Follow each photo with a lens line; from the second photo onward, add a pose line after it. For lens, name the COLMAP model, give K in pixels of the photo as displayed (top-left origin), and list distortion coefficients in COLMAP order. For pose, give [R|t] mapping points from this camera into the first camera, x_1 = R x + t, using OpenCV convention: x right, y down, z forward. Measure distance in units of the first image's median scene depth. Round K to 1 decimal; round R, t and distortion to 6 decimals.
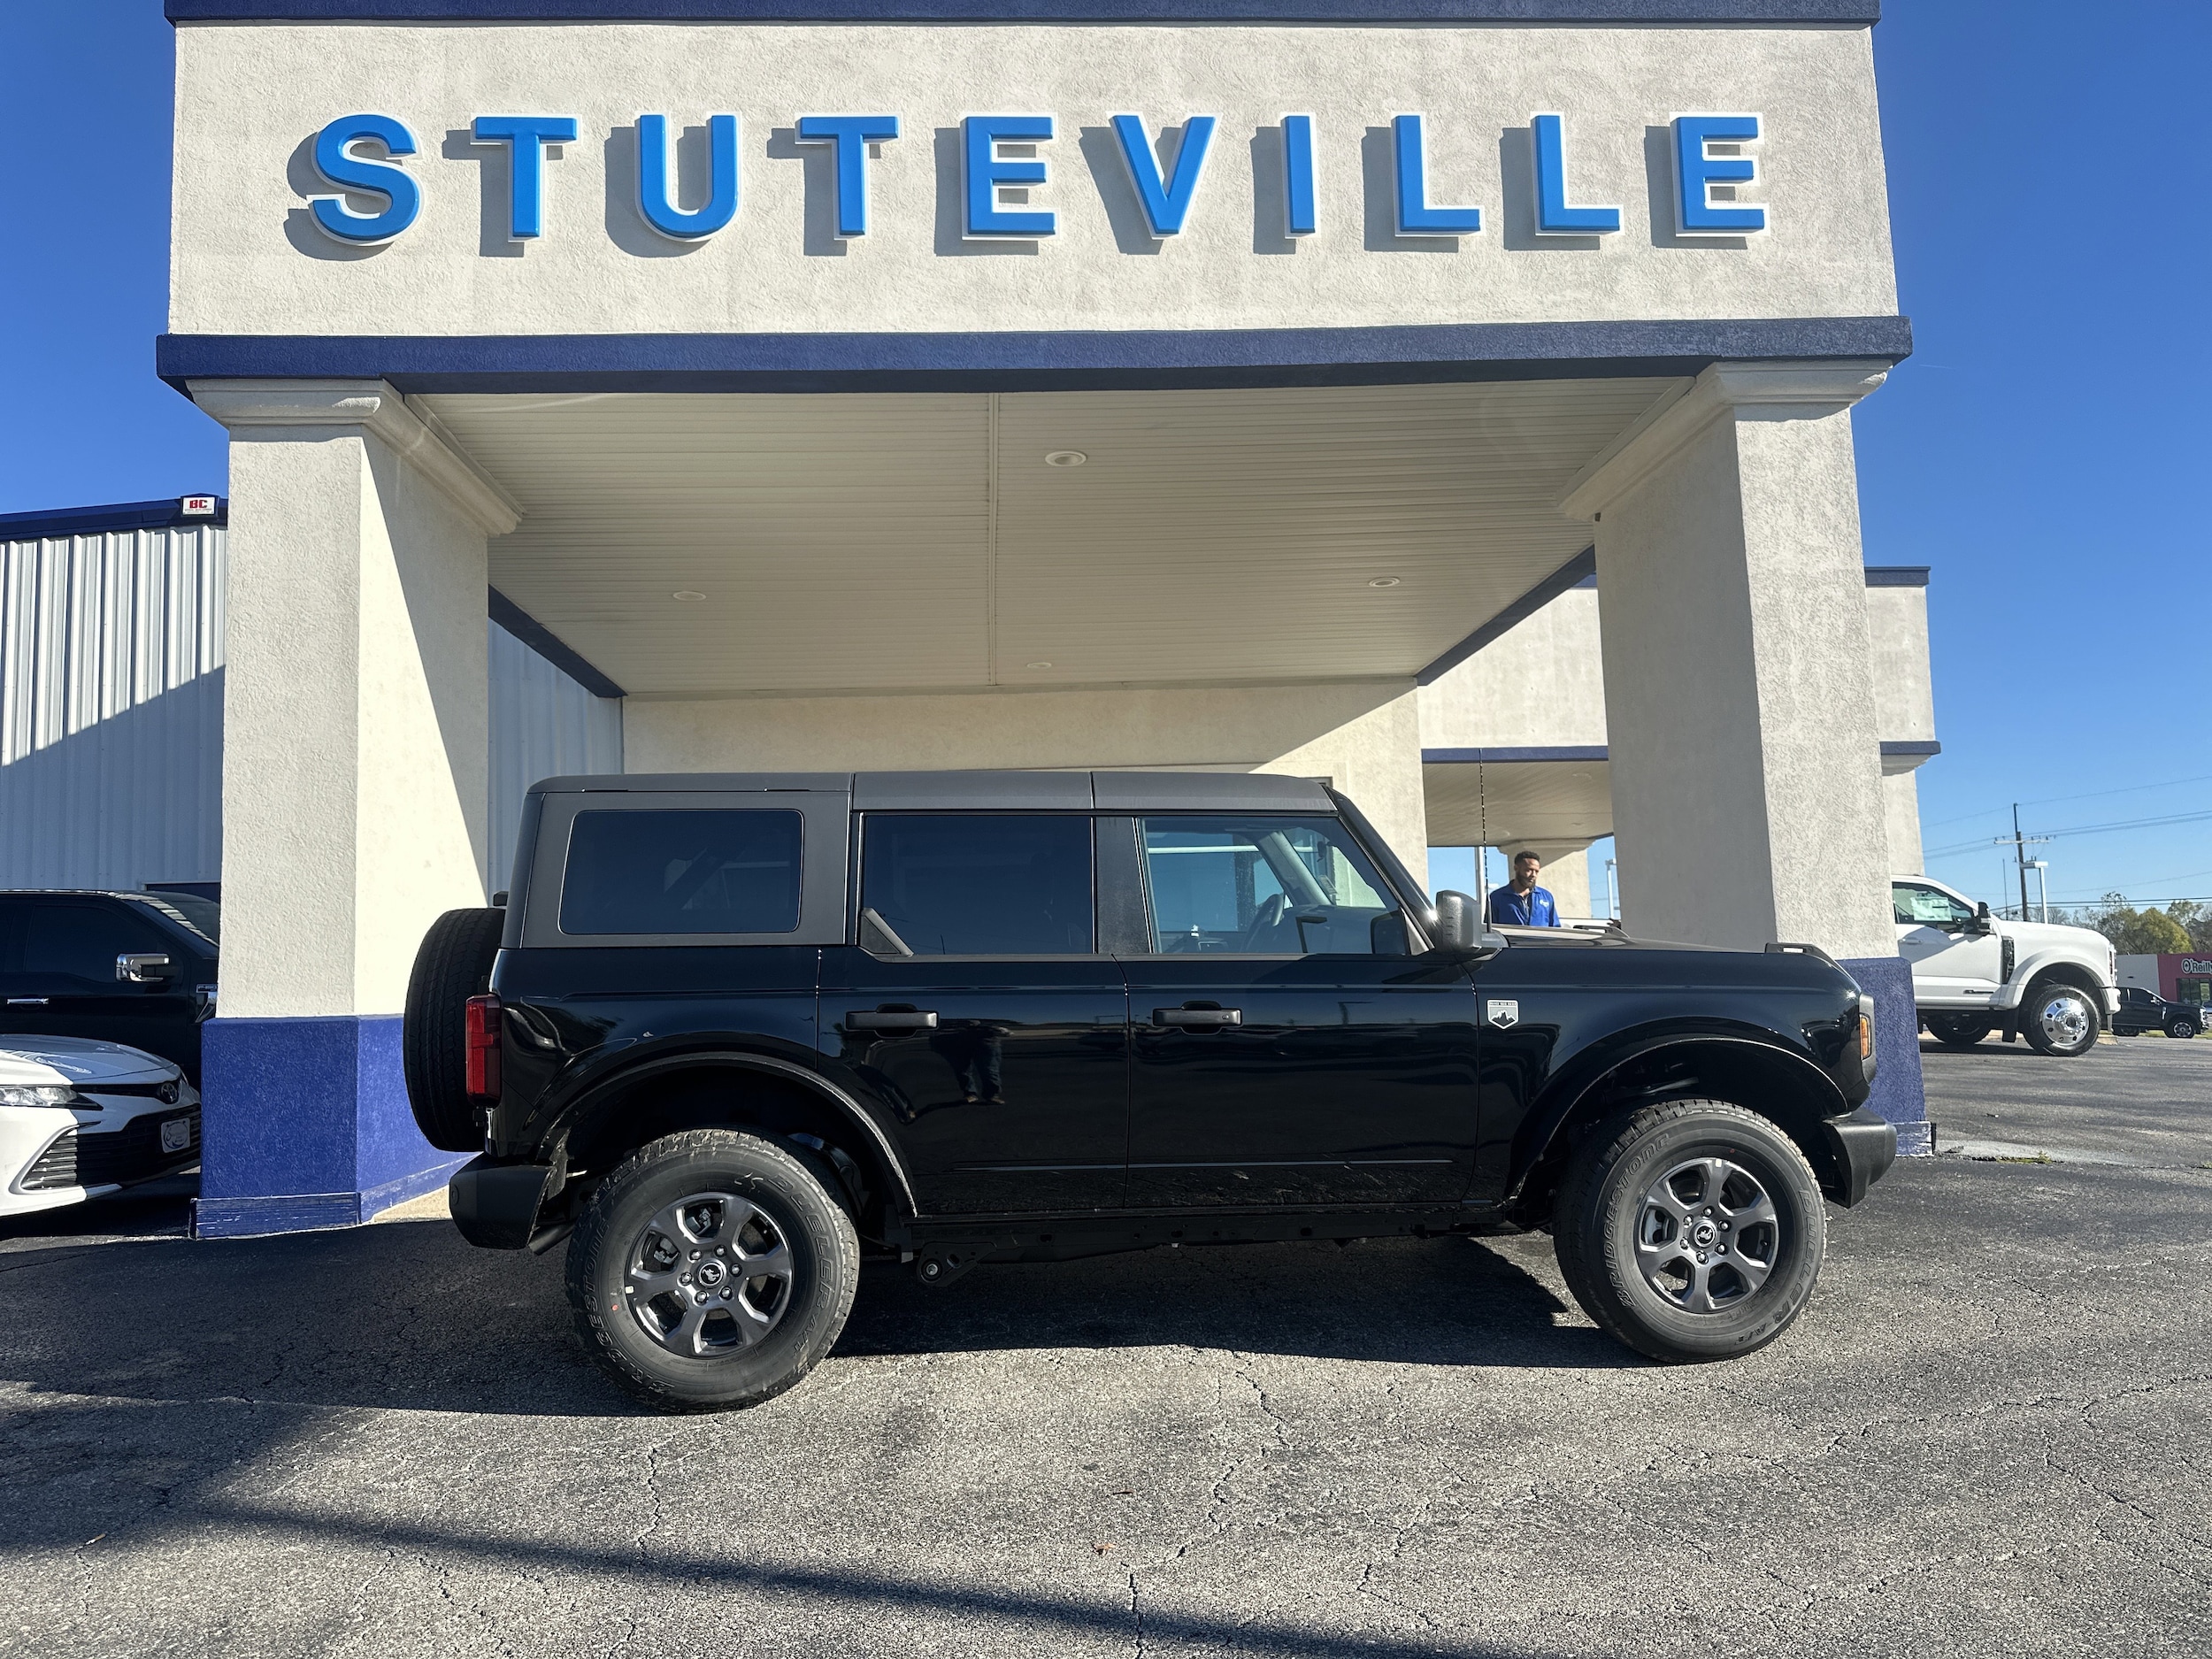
lens RADIAL K [[1590.4, 0, 1105.9], [0, 1590.4, 838.0], [0, 0, 1]] dist [0.027903, -0.034625]
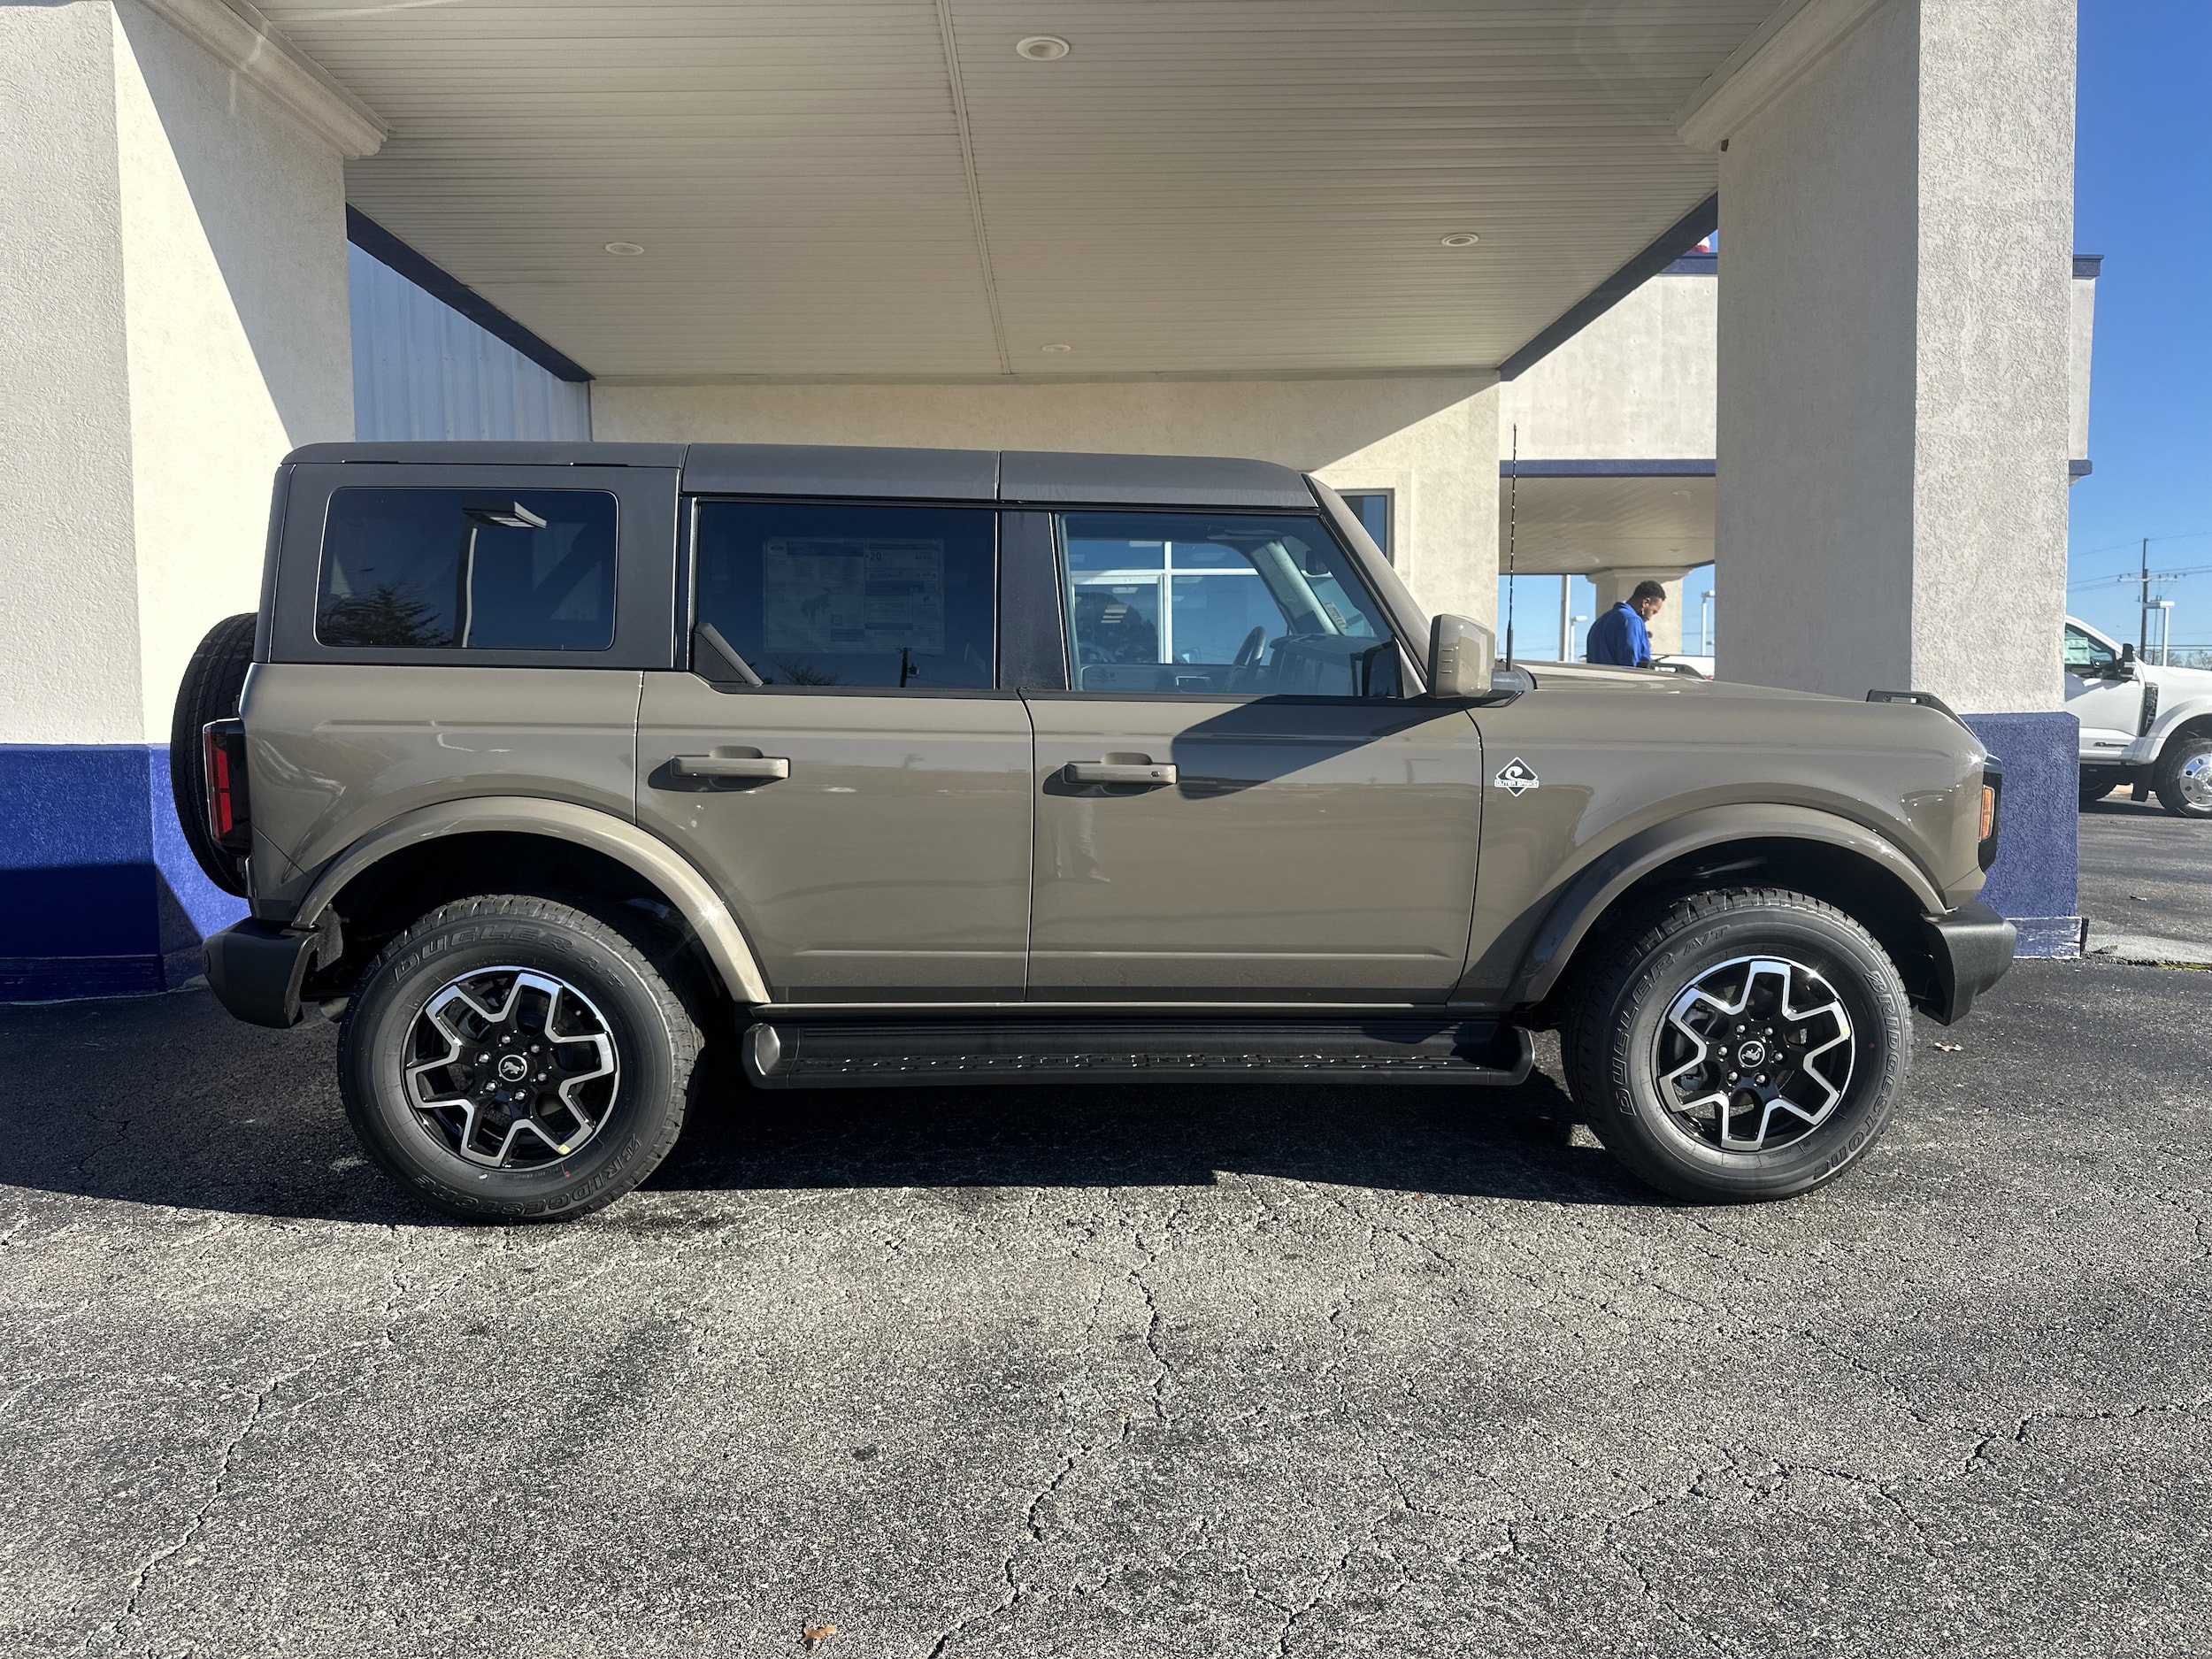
lens RADIAL K [[1590.4, 0, 1122.2], [0, 1590.4, 825.1], [0, 0, 1]] dist [0.027903, -0.034625]
pose [[0.998985, 0.023816, -0.038234, 0.059763], [-0.017239, 0.986319, 0.163942, 0.007803], [0.041615, -0.163116, 0.985729, 0.186603]]
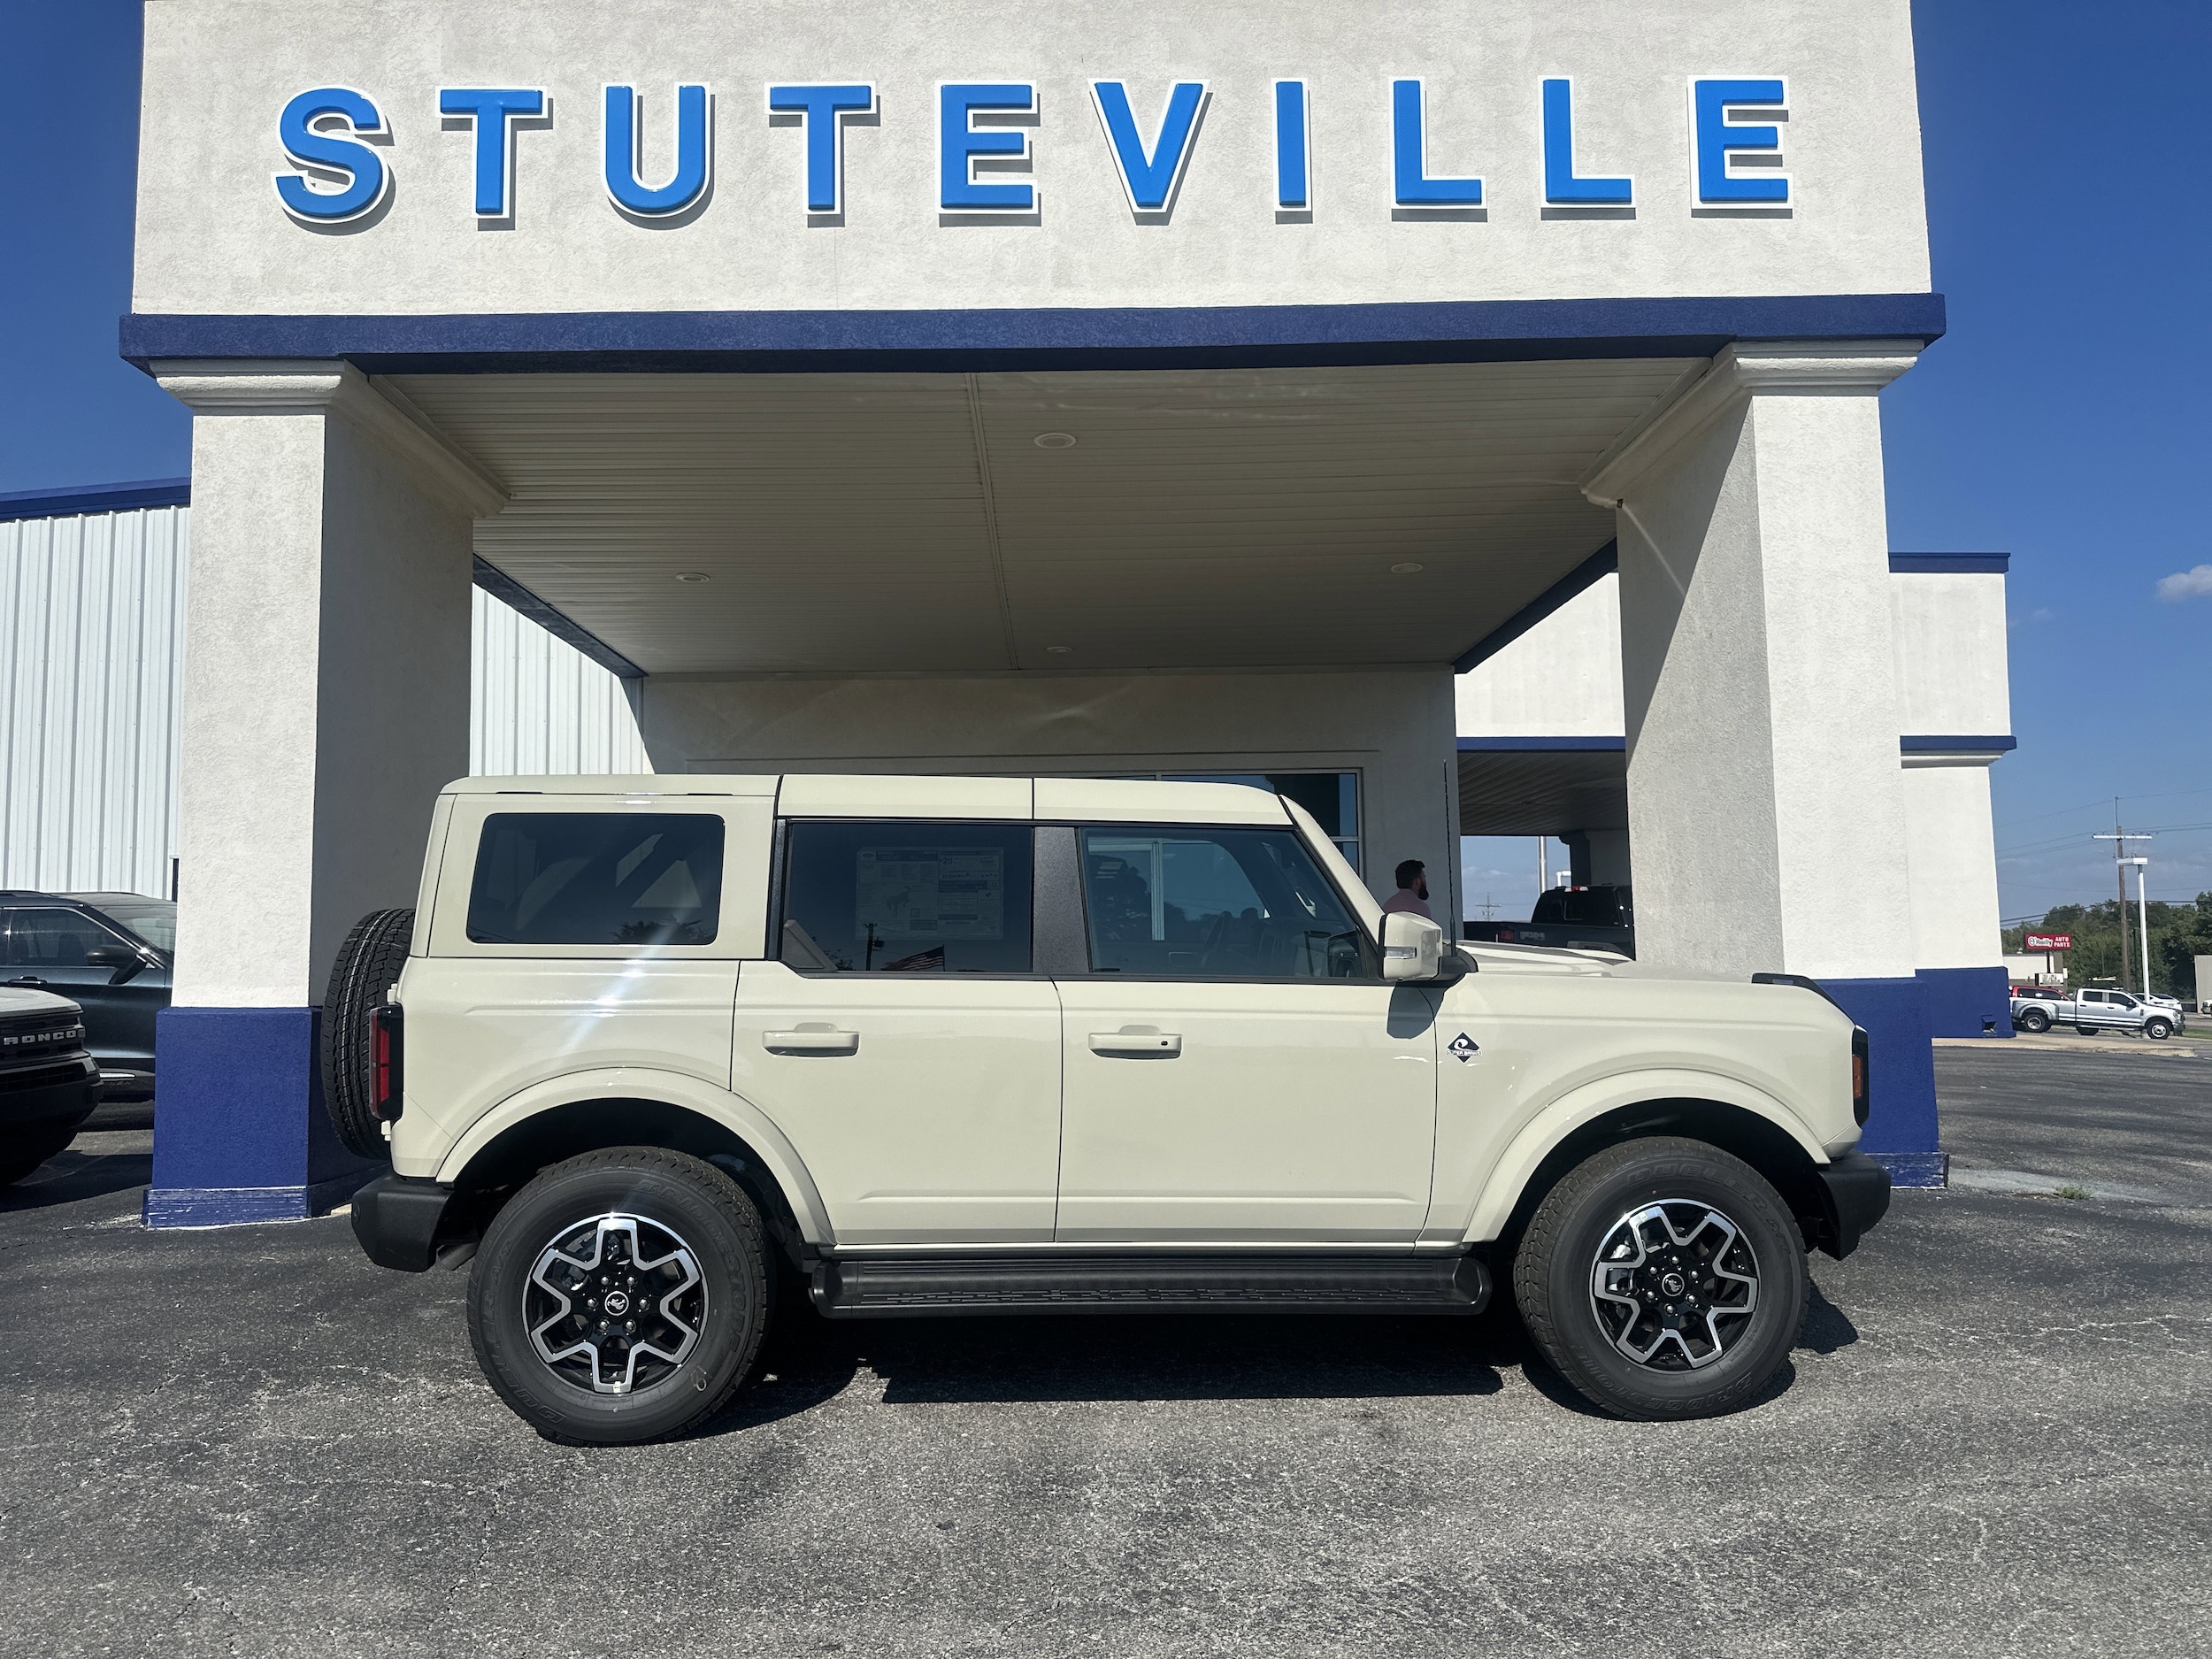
lens RADIAL K [[1590.4, 0, 1101.6], [0, 1590.4, 849.2], [0, 0, 1]] dist [0.027903, -0.034625]
pose [[0.998695, 0.015454, -0.048679, 0.060980], [-0.014466, 0.999684, 0.020568, -0.012951], [0.048982, -0.019837, 0.998603, 0.034275]]
